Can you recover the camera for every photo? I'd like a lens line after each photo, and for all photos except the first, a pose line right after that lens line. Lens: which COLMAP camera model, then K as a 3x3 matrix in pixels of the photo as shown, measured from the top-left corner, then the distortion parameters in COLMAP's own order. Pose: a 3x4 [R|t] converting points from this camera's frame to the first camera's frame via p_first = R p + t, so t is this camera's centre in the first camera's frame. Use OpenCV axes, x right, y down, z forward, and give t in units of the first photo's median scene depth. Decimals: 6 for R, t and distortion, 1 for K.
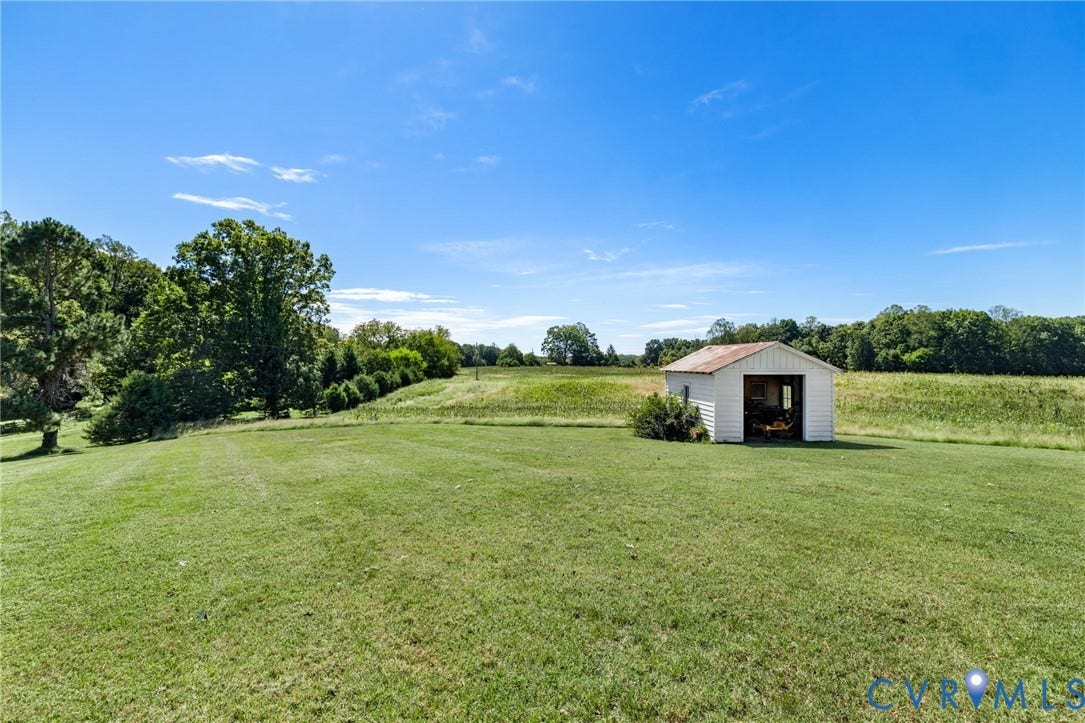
lens RADIAL K [[468.9, 0, 537.7], [0, 468.9, 359.0], [0, 0, 1]] dist [0.004344, -0.000539]
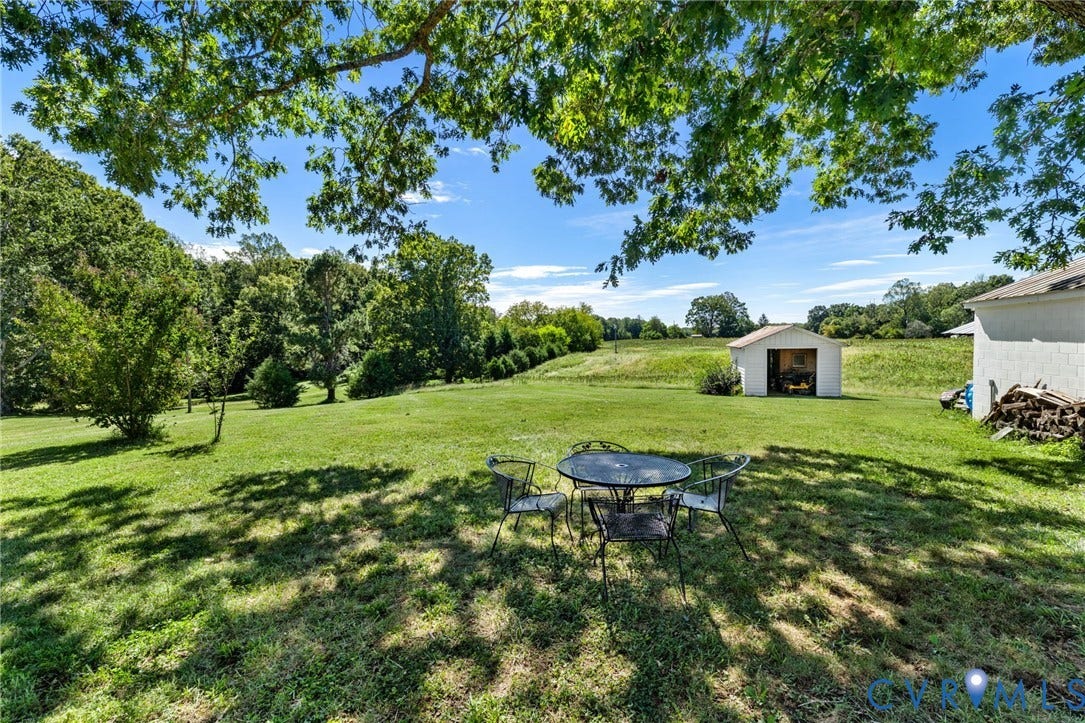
lens RADIAL K [[468.9, 0, 539.1], [0, 468.9, 349.4], [0, 0, 1]] dist [0.004344, -0.000539]
pose [[0.952514, -0.013548, -0.304193, 0.041648], [0.024848, 0.999136, 0.033307, -0.005604], [0.303479, -0.039284, 0.952028, -0.108977]]
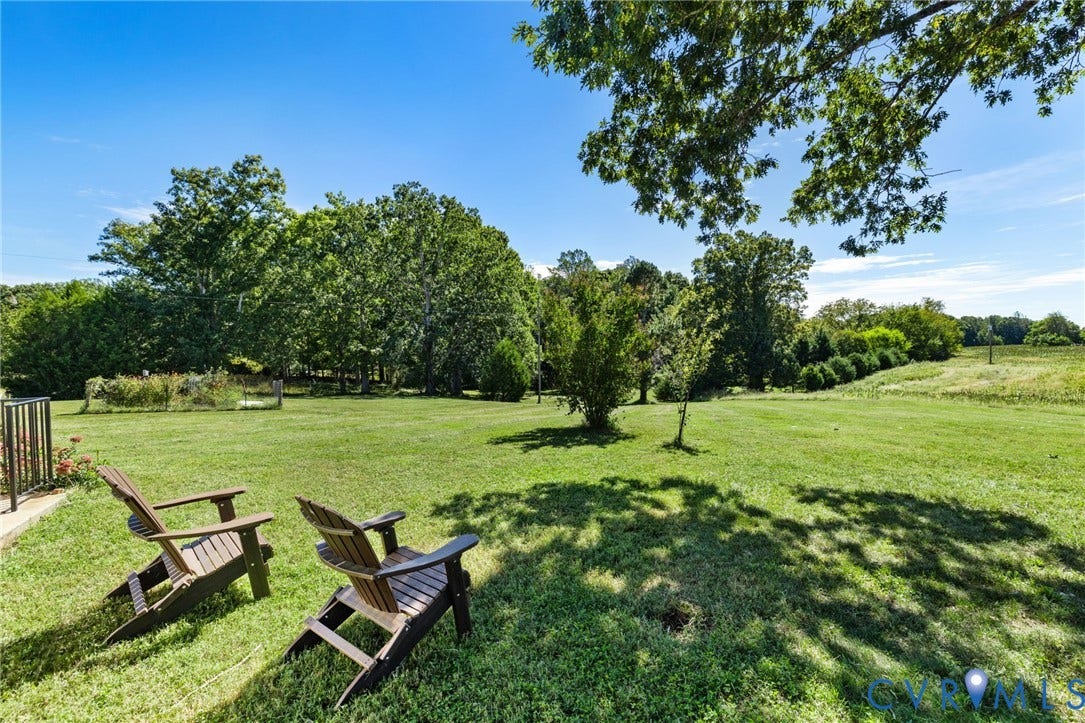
lens RADIAL K [[468.9, 0, 542.2], [0, 468.9, 363.8], [0, 0, 1]] dist [0.004344, -0.000539]
pose [[0.635892, 0.017186, -0.771586, 0.002798], [0.022572, 0.998910, 0.040851, -0.006599], [0.771448, -0.043393, 0.634812, -0.127739]]
